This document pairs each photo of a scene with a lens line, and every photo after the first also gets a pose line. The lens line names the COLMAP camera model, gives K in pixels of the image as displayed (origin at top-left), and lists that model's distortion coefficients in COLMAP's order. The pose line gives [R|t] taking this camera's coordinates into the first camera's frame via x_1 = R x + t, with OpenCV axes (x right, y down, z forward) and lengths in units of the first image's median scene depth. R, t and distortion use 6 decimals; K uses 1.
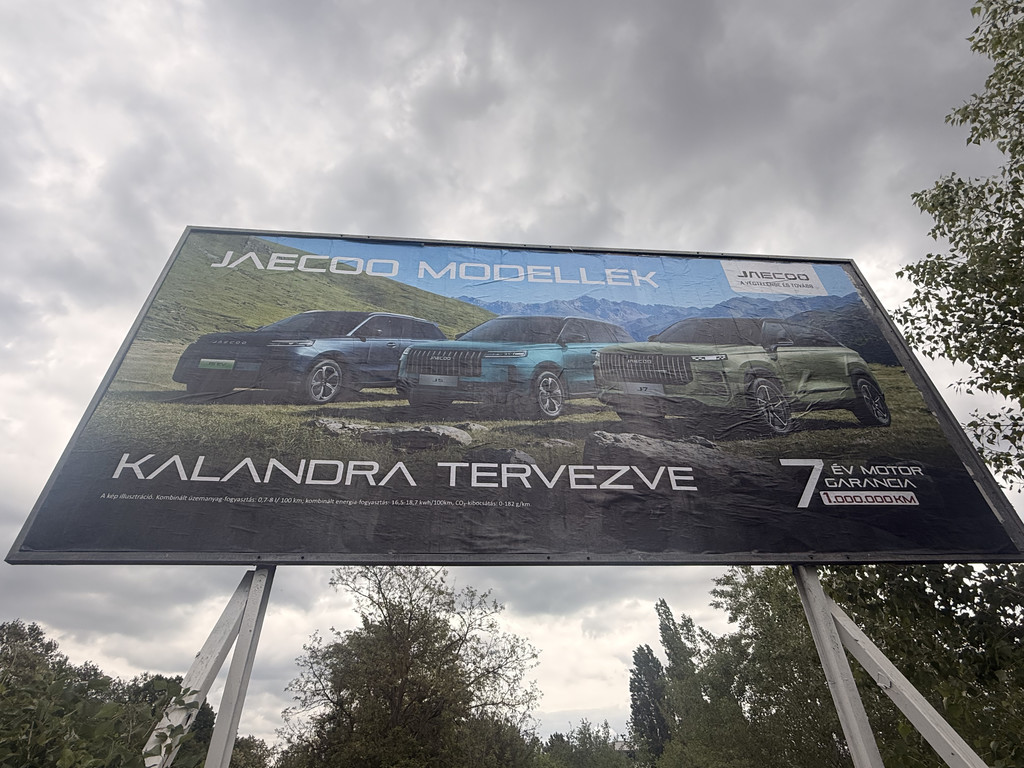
lens RADIAL K [[532.9, 0, 508.7], [0, 532.9, 383.1], [0, 0, 1]] dist [0.005709, -0.000436]
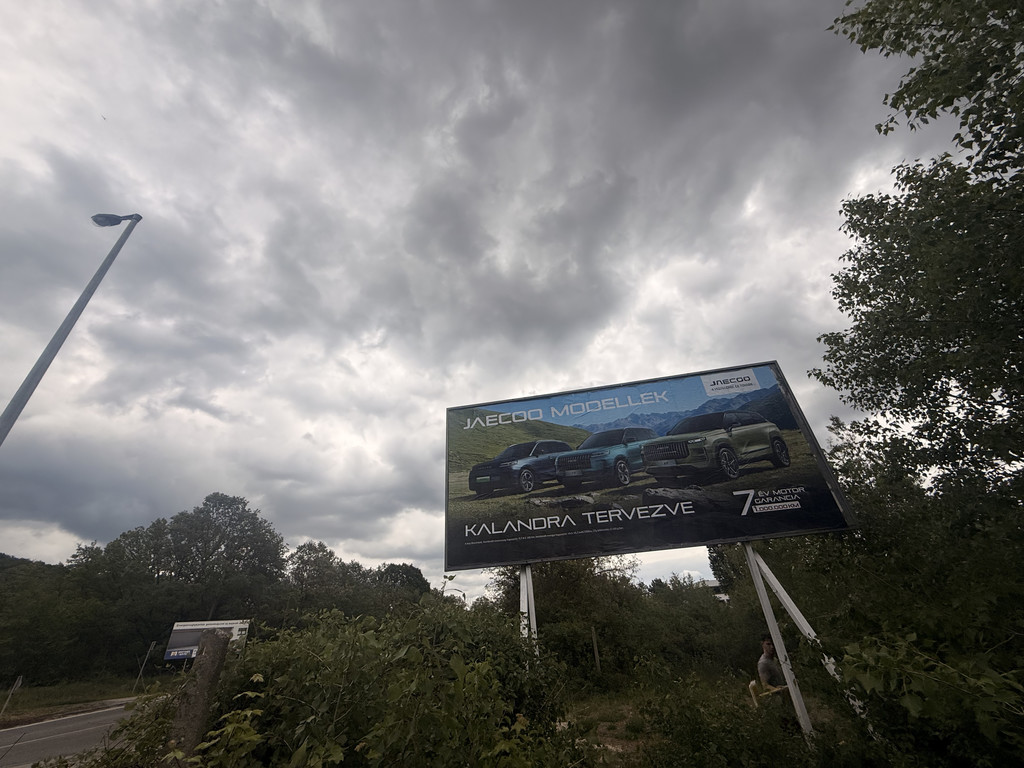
lens RADIAL K [[423.8, 0, 496.8], [0, 423.8, 372.7], [0, 0, 1]] dist [0.012062, -0.000195]
pose [[0.980131, -0.134686, -0.145612, -0.123899], [0.154985, 0.978167, 0.138451, -0.694526], [0.123785, -0.158268, 0.979606, -0.733606]]
